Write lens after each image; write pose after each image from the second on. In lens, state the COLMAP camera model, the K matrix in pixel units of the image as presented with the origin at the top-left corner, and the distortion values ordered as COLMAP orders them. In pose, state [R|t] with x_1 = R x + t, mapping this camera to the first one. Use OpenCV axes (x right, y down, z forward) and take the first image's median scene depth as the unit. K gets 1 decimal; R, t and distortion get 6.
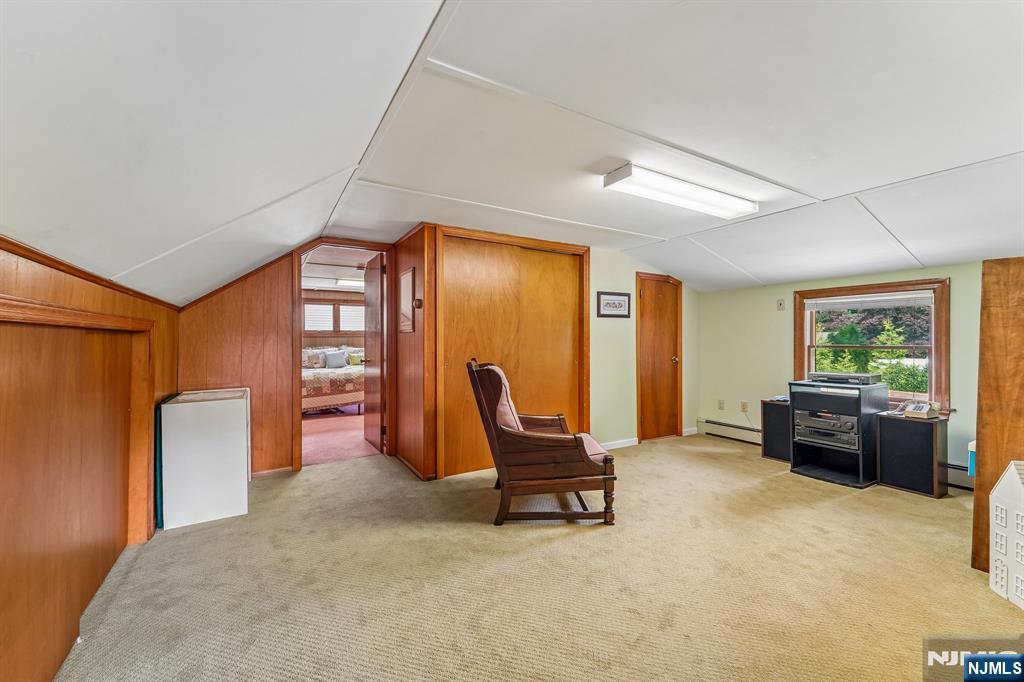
lens RADIAL K [[418.8, 0, 511.5], [0, 418.8, 331.2], [0, 0, 1]] dist [0.002508, -0.007792]
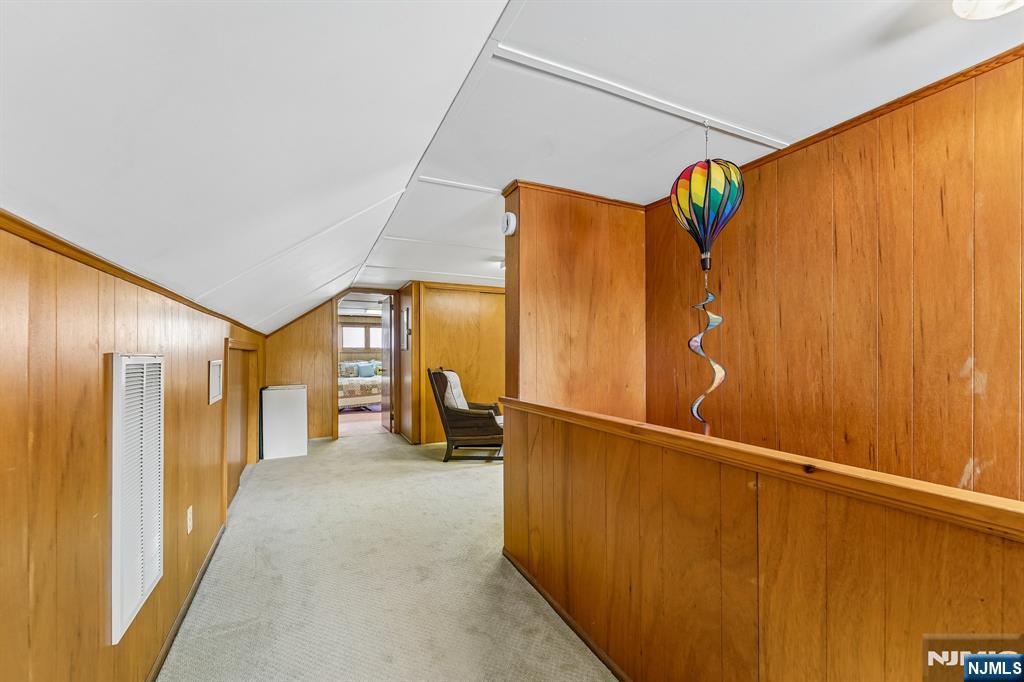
lens RADIAL K [[426.6, 0, 506.6], [0, 426.6, 351.5], [0, 0, 1]] dist [-0.000792, -0.000055]
pose [[0.994951, 0.000984, -0.100359, 0.283444], [0.000113, 0.999940, 0.010932, -0.009821], [0.100364, -0.010888, 0.994891, -0.516334]]
